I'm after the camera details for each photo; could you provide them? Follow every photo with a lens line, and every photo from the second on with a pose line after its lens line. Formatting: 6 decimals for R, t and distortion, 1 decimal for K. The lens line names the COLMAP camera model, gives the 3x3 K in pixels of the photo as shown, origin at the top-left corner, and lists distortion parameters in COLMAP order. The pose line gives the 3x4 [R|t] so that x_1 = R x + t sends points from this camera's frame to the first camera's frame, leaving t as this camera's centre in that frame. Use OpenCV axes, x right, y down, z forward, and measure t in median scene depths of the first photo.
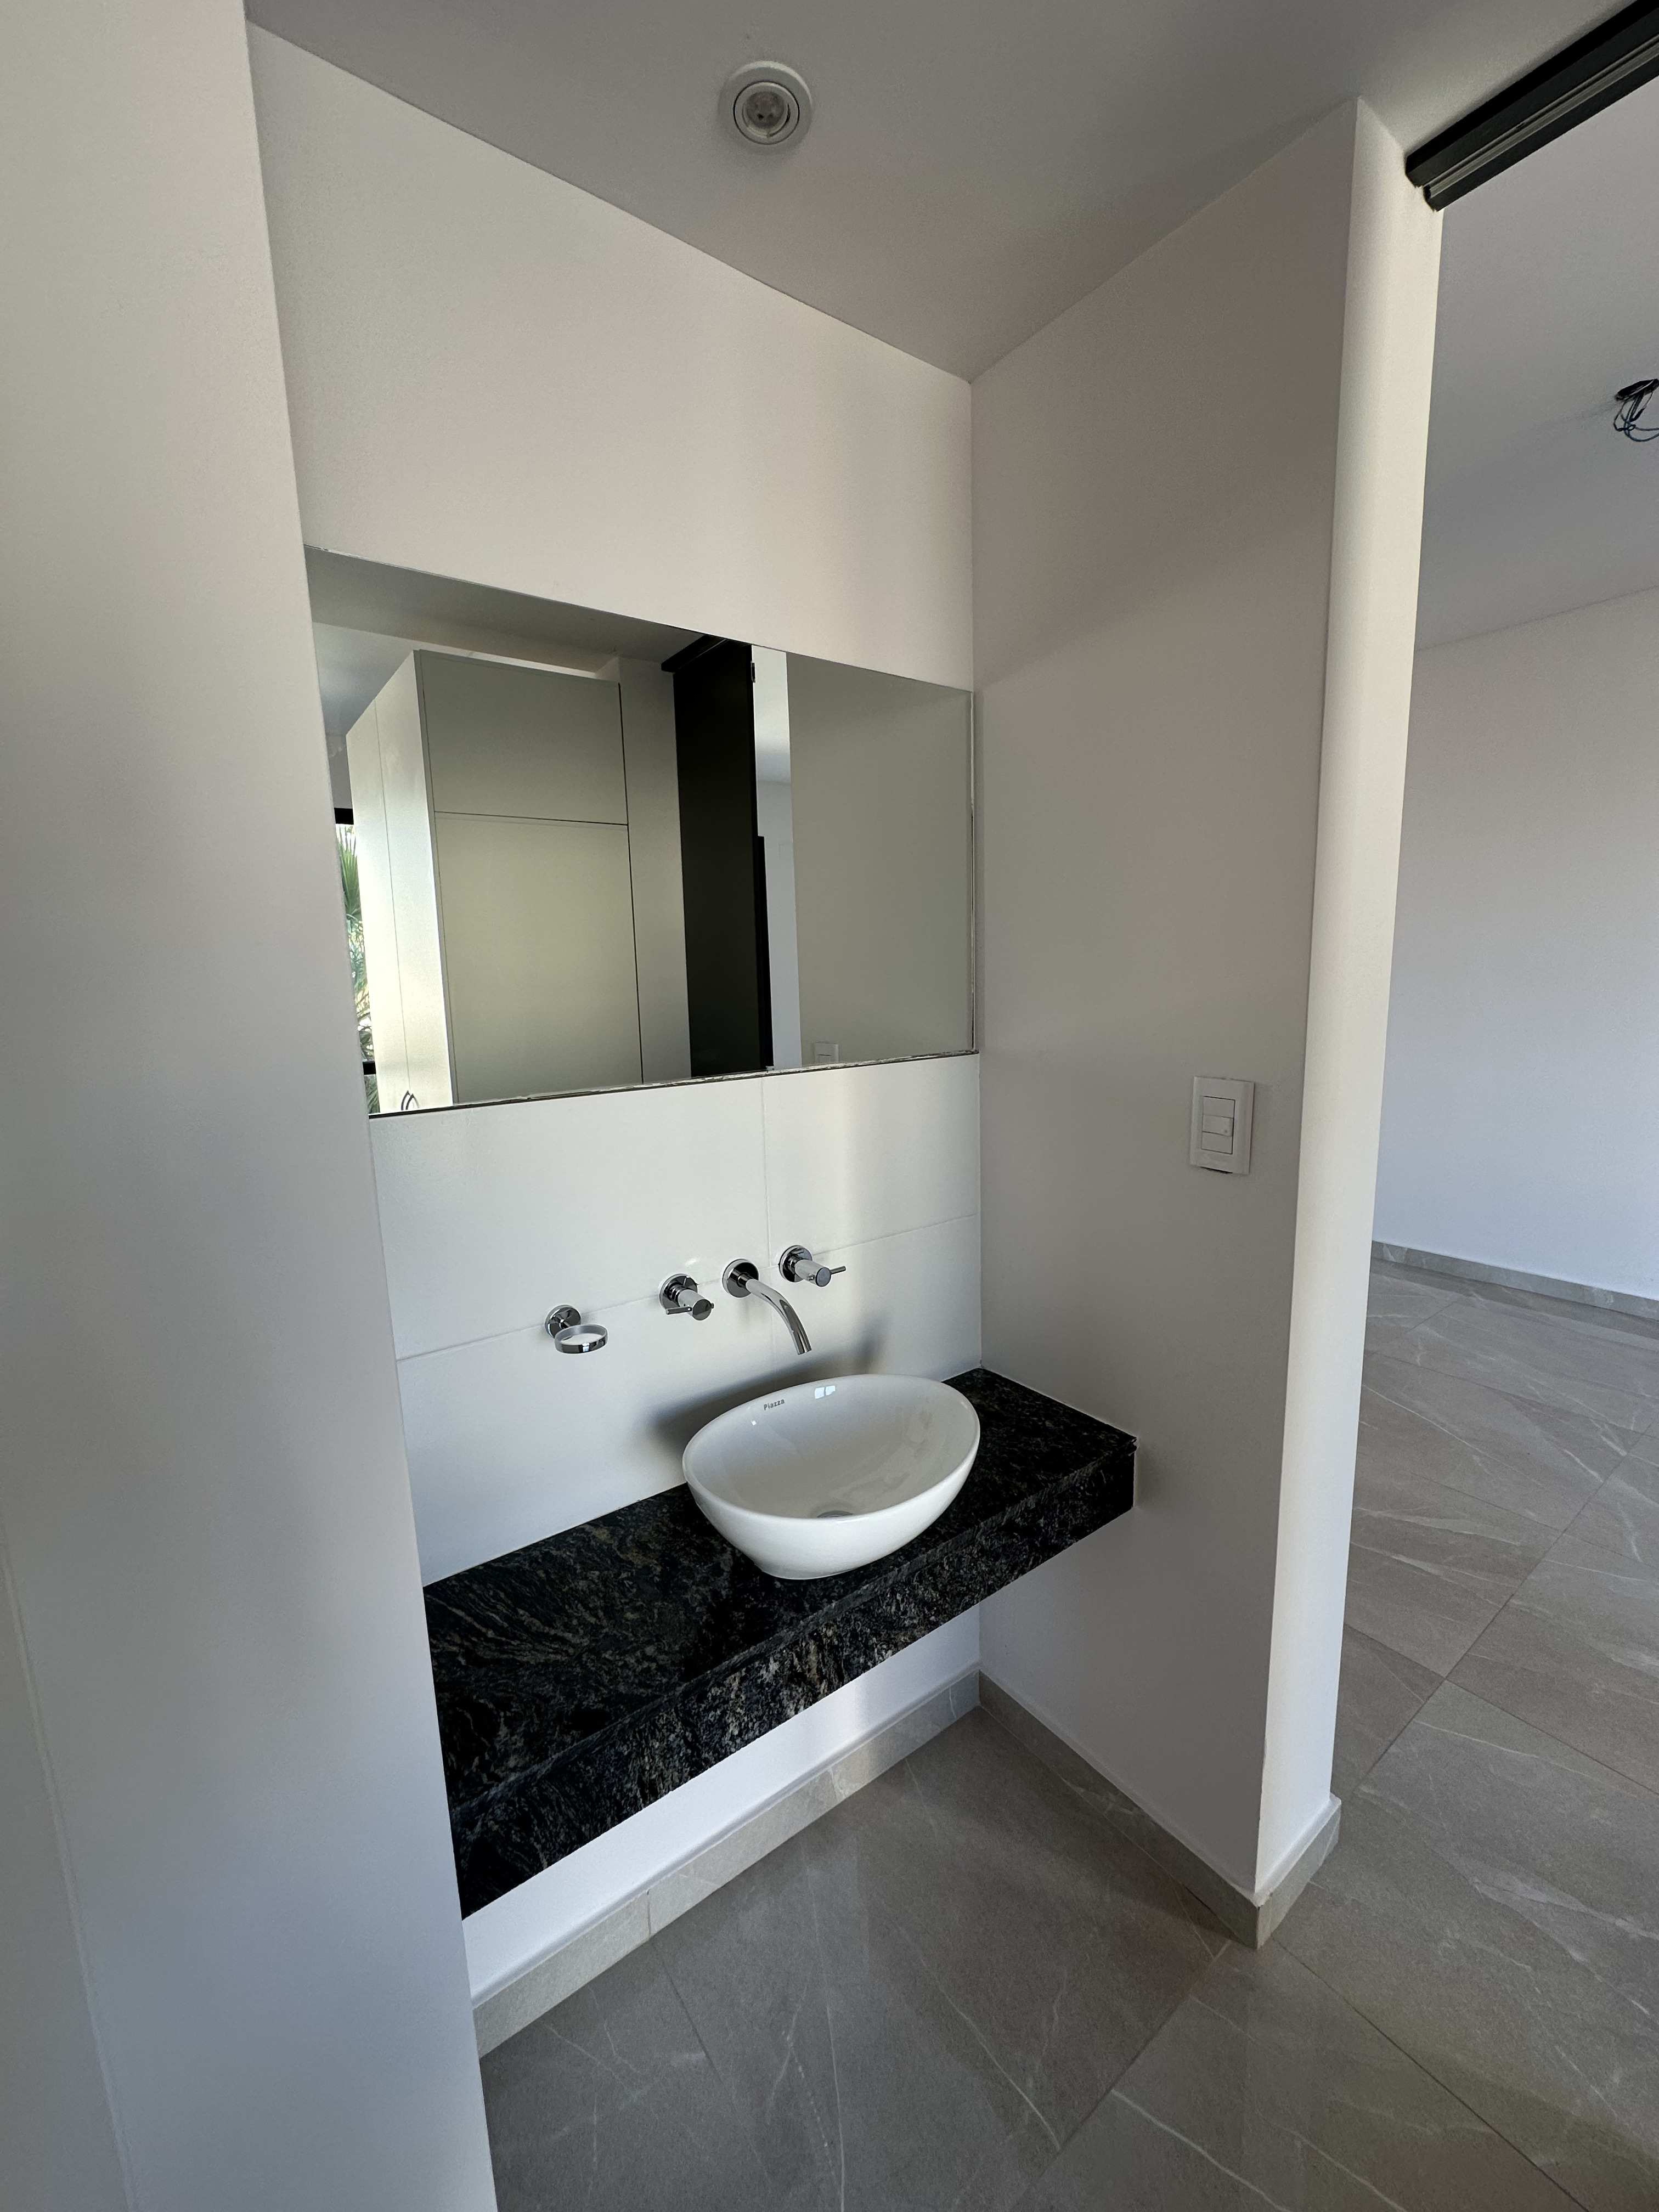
lens RADIAL K [[879.2, 0, 825.8], [0, 879.2, 1105.6], [0, 0, 1]] dist [-0.001311, 0.000374]
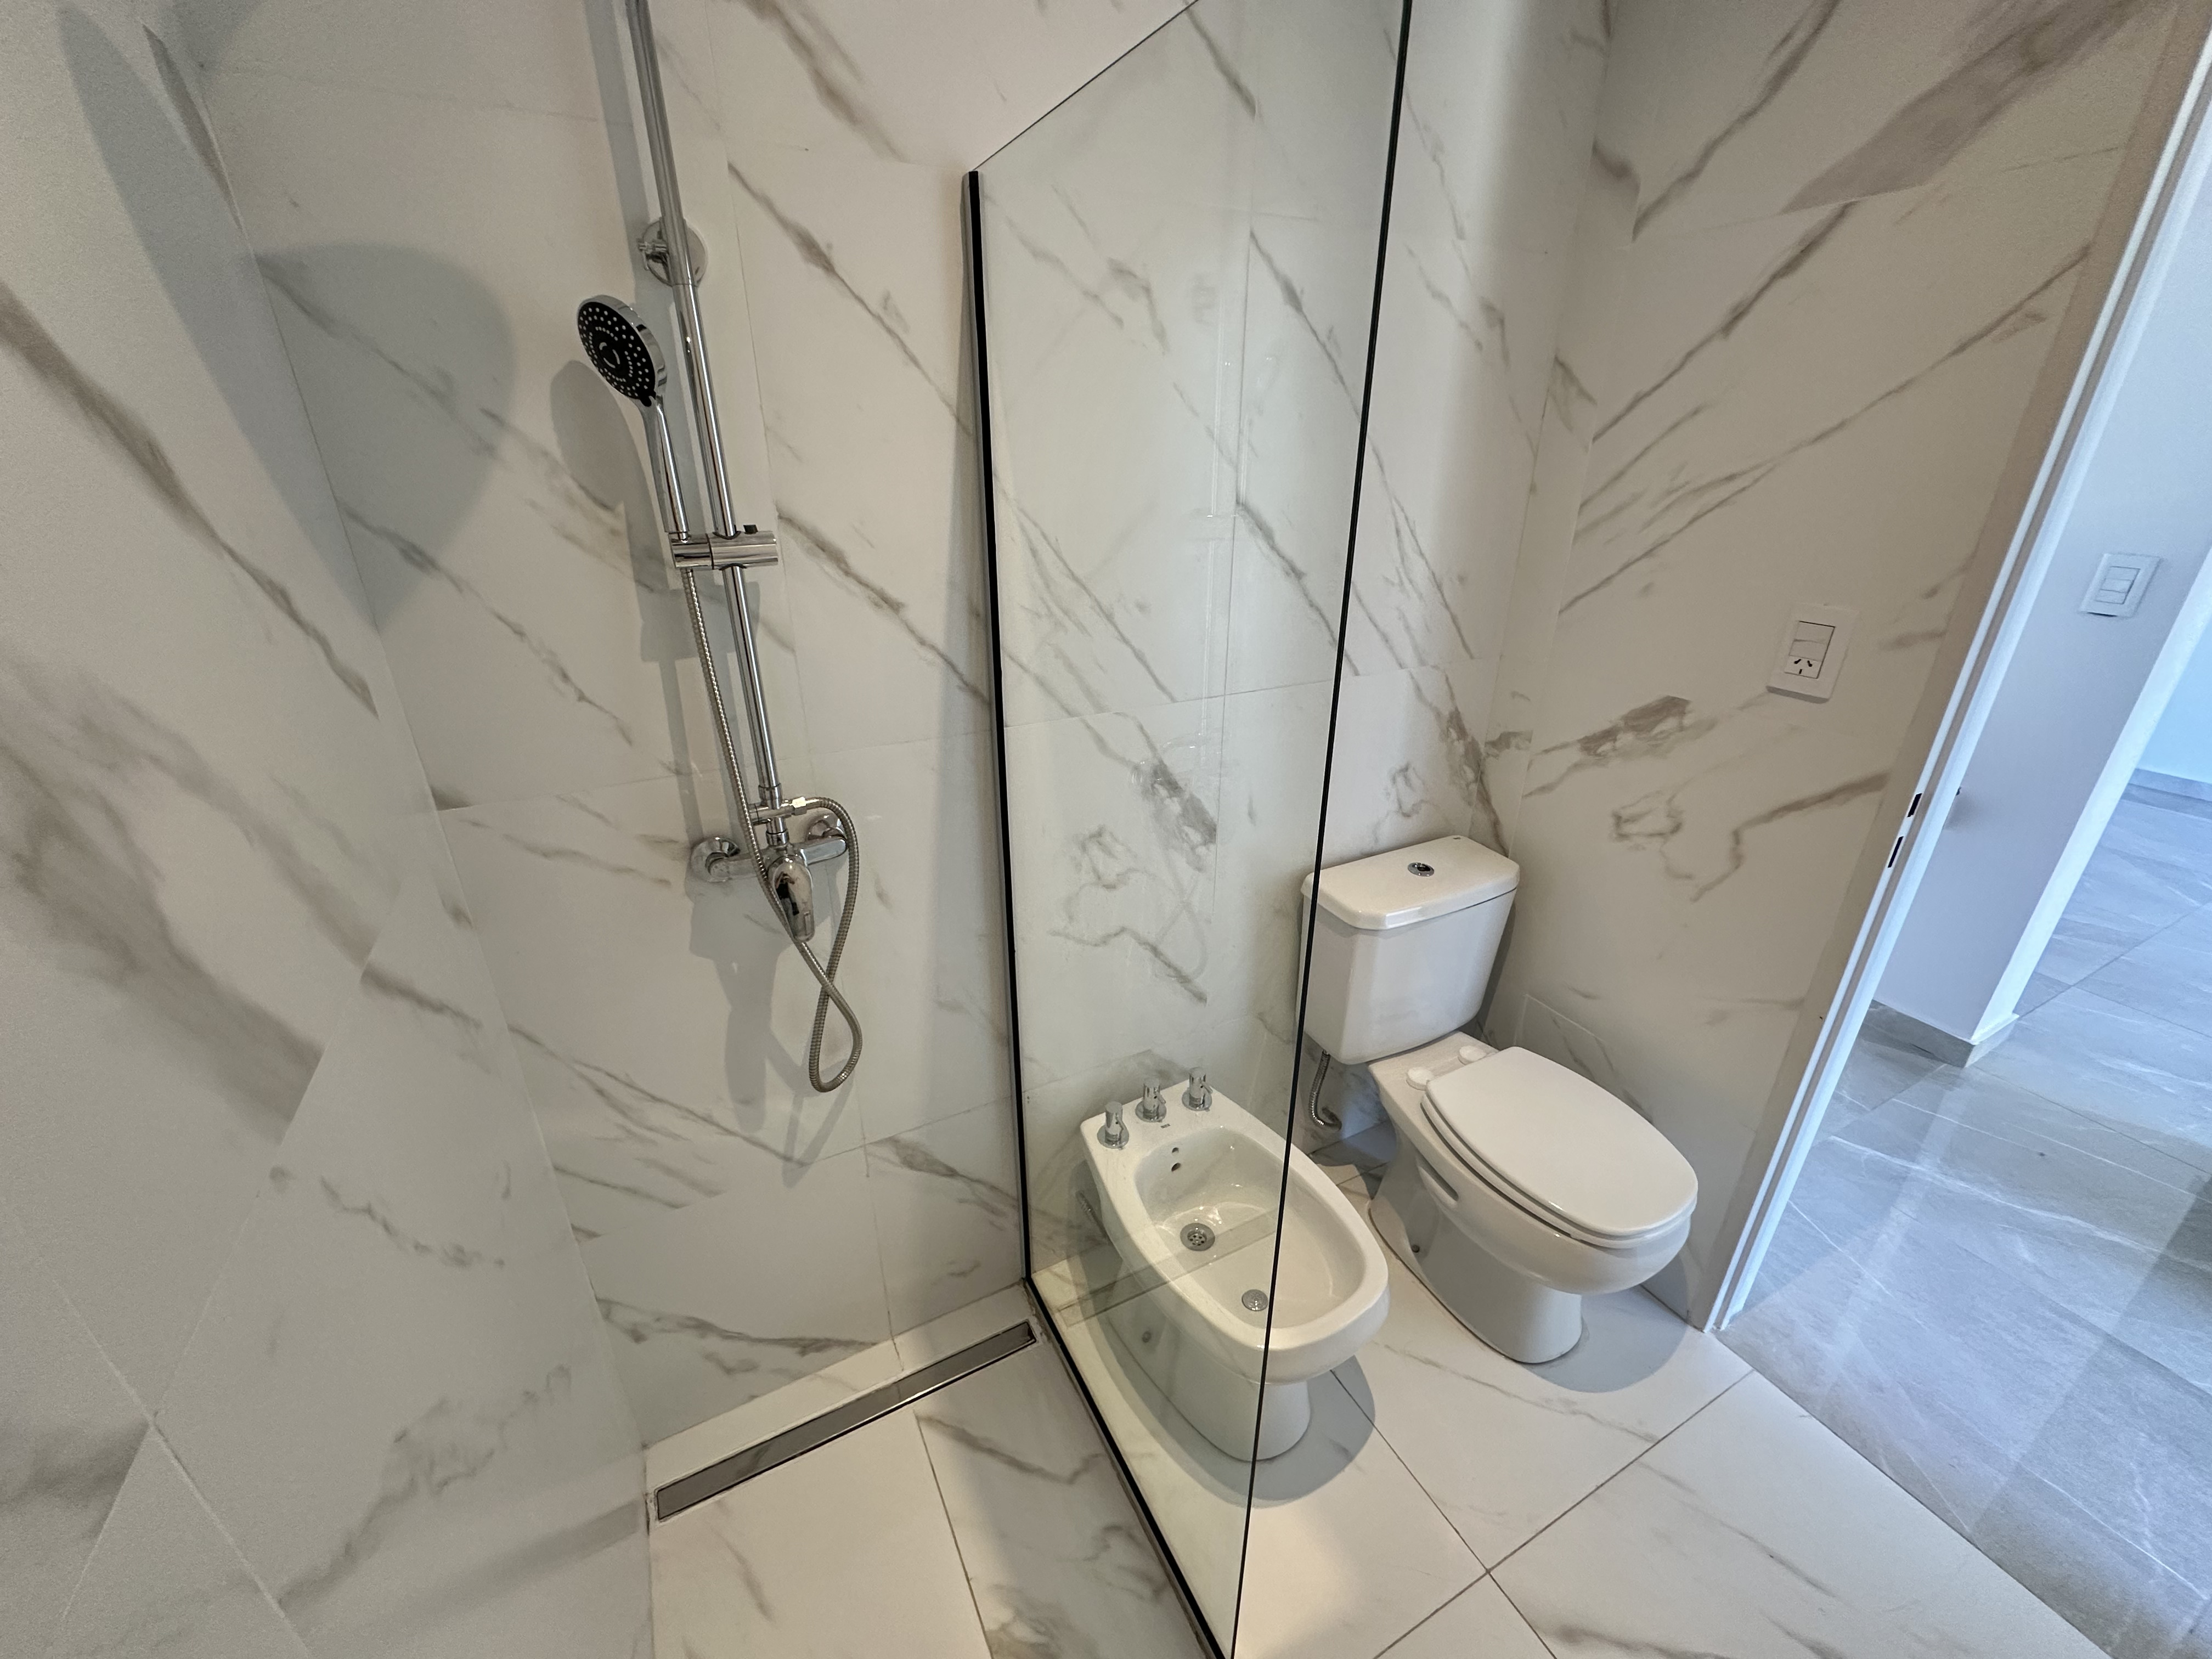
lens RADIAL K [[879.2, 0, 1111.7], [0, 879.2, 831.5], [0, 0, 1]] dist [-0.001311, 0.000374]
pose [[0.988594, 0.084981, -0.124342, -0.983413], [-0.050027, 0.964014, 0.261101, 0.112379], [0.142056, -0.251902, 0.957270, -0.787433]]
